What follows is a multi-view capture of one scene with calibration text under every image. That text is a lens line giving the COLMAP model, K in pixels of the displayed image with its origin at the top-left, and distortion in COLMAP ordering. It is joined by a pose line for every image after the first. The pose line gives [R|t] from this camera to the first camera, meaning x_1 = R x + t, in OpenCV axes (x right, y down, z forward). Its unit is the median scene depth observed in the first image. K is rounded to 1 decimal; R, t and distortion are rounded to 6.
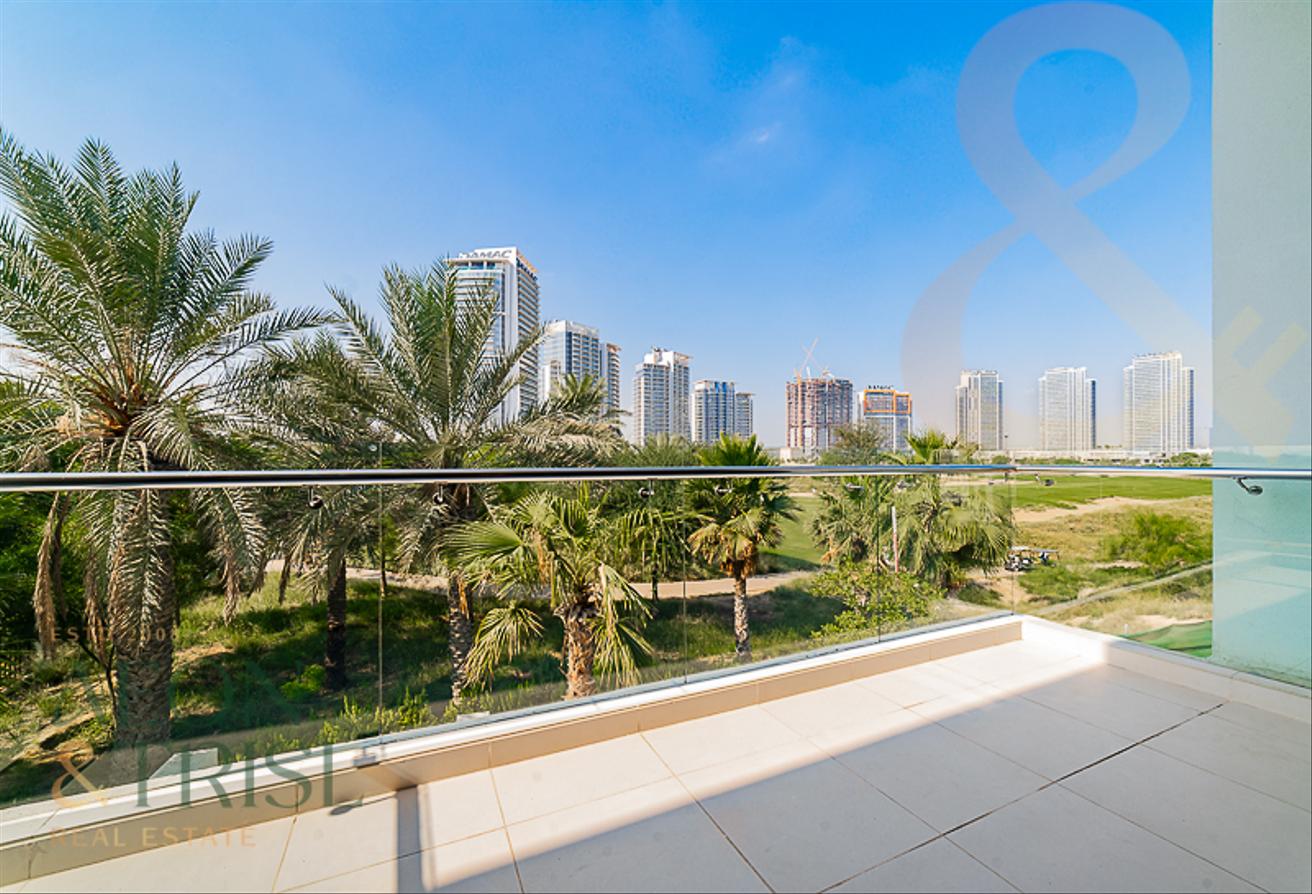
lens RADIAL K [[532.9, 0, 657.1], [0, 532.9, 454.8], [0, 0, 1]] dist [-0.013816, 0.008493]
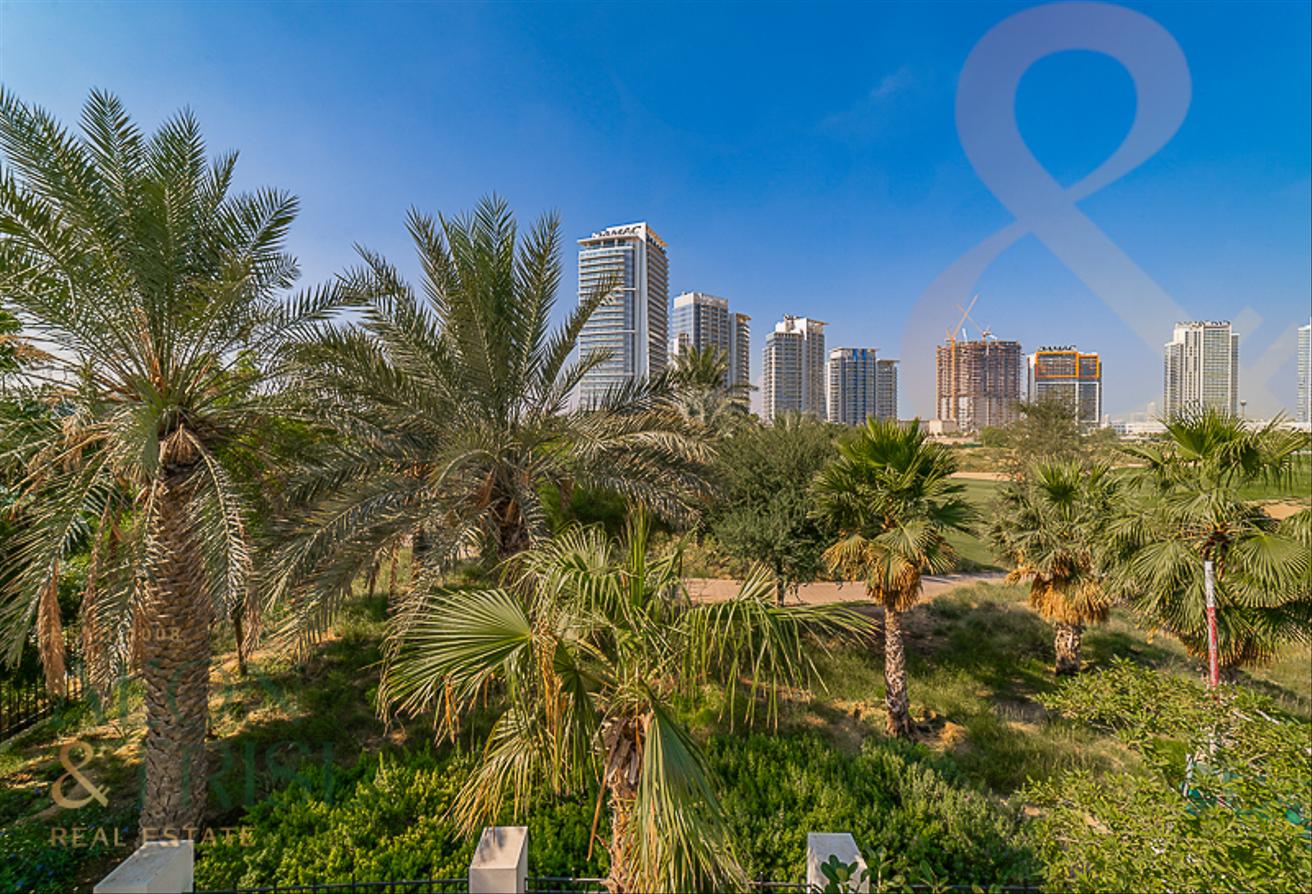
lens RADIAL K [[532.9, 0, 653.5], [0, 532.9, 440.8], [0, 0, 1]] dist [-0.013816, 0.008493]
pose [[0.969099, 0.005585, -0.246608, 0.012257], [0.000914, 0.999656, 0.026230, -0.032091], [0.246669, -0.025644, 0.968760, 0.231403]]
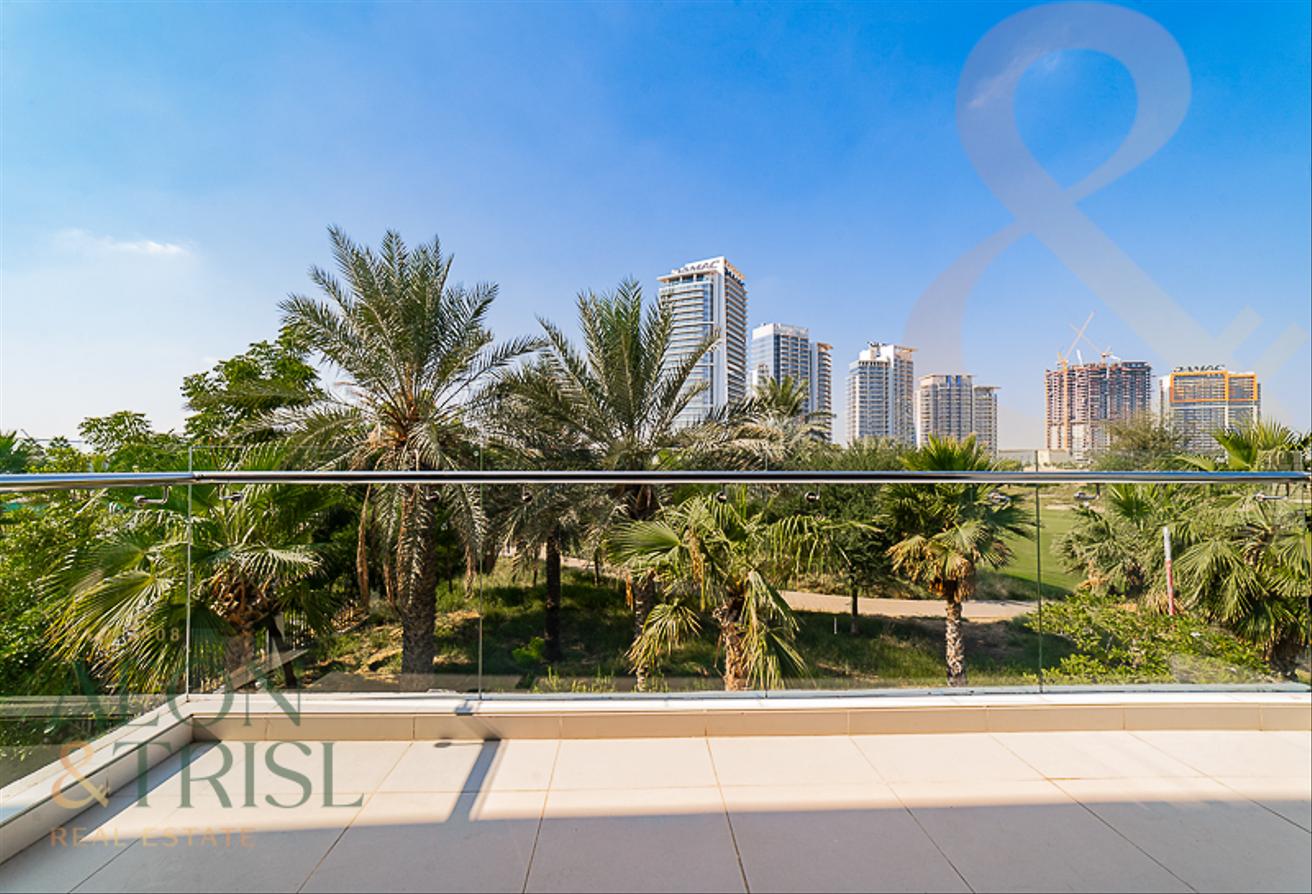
lens RADIAL K [[532.9, 0, 643.0], [0, 532.9, 459.1], [0, 0, 1]] dist [-0.013816, 0.008493]
pose [[0.915563, -0.001947, -0.402170, 0.049780], [0.001822, 0.999998, -0.000692, 0.000486], [0.402171, -0.000099, 0.915565, 0.007897]]
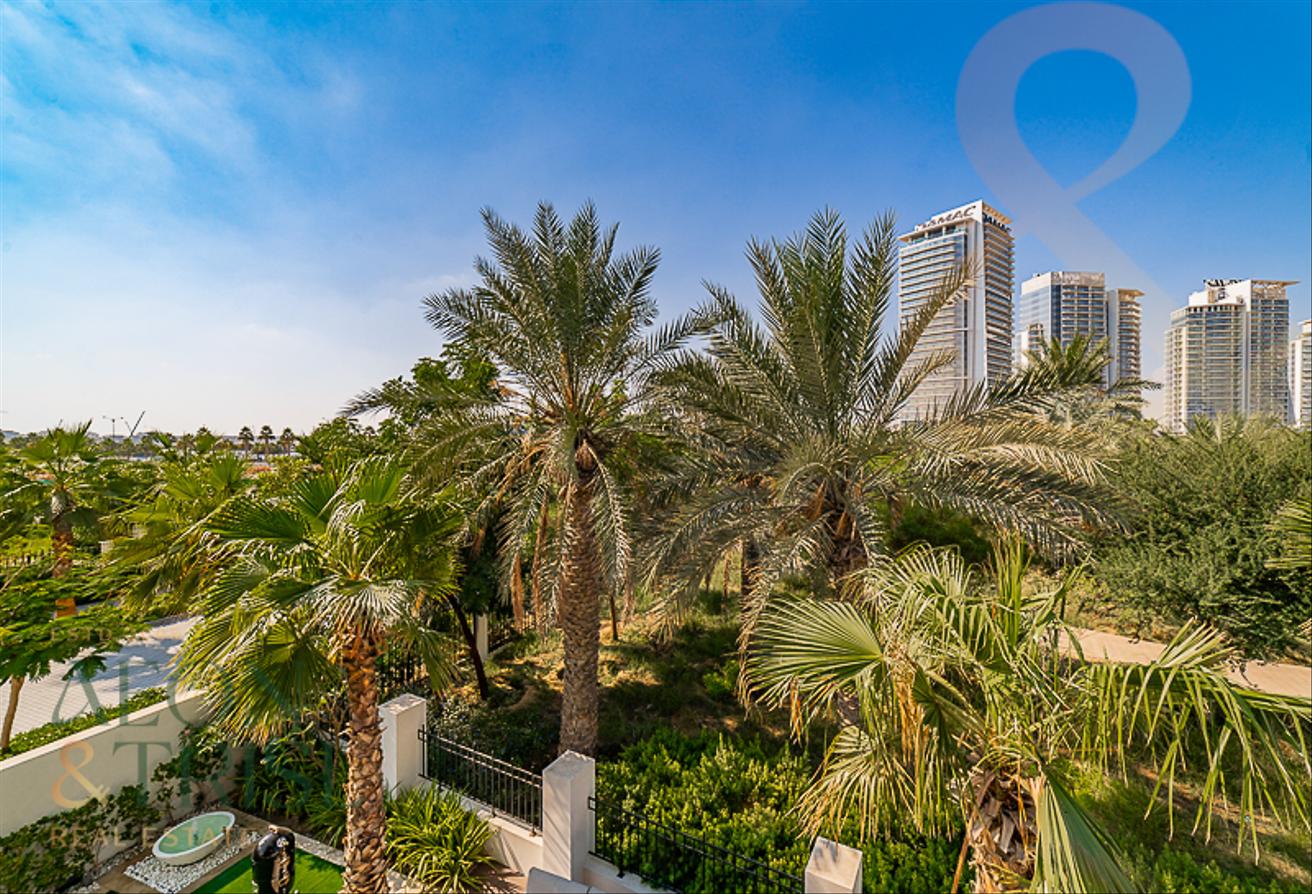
lens RADIAL K [[532.9, 0, 662.7], [0, 532.9, 450.7], [0, 0, 1]] dist [-0.013816, 0.008493]
pose [[0.693829, 0.007441, -0.720101, -0.003115], [0.009147, 0.999775, 0.019145, -0.033237], [0.720081, -0.019870, 0.693605, 0.217838]]
